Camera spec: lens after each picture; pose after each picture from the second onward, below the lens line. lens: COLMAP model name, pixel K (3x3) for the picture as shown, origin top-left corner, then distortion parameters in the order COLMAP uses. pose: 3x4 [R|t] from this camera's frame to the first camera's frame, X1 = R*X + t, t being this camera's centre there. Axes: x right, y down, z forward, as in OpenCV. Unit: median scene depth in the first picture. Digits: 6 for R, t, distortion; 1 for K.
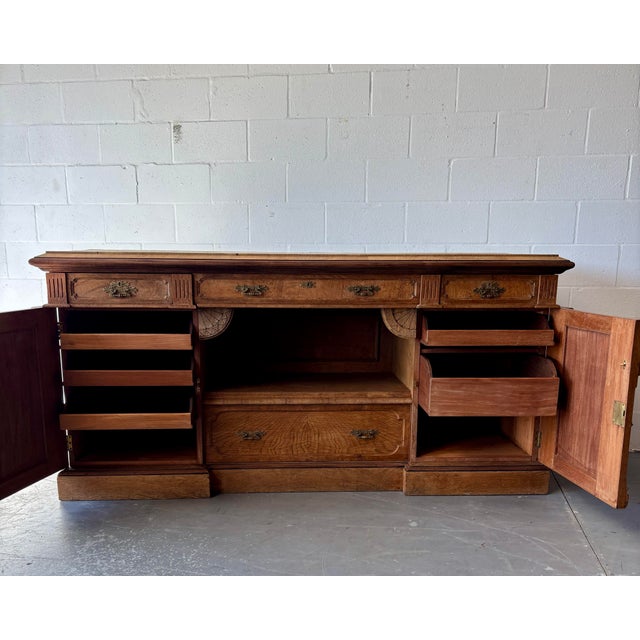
lens RADIAL K [[625.1, 0, 301.8], [0, 625.1, 391.1], [0, 0, 1]] dist [0.100765, -0.196282]
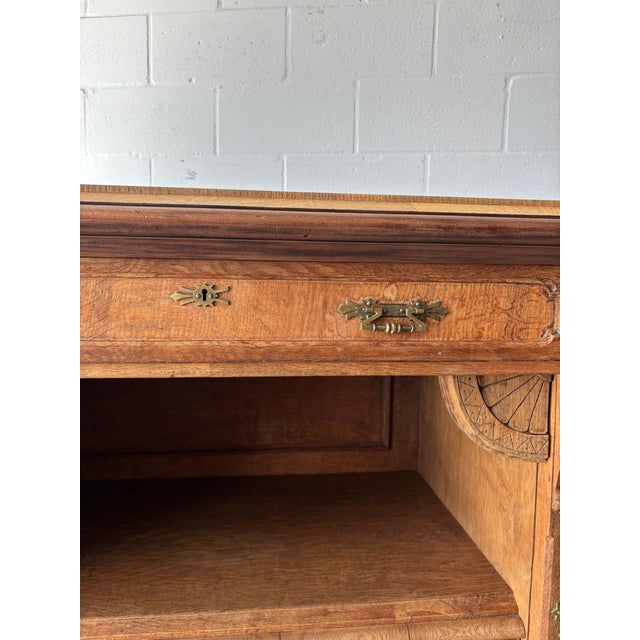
lens RADIAL K [[487.6, 0, 311.9], [0, 487.6, 323.2], [0, 0, 1]] dist [0.012188, -0.003364]
pose [[0.997779, 0.003230, 0.066537, 0.044156], [0.004195, 0.993794, -0.111160, -0.131252], [-0.066484, 0.111193, 0.991573, 0.771406]]
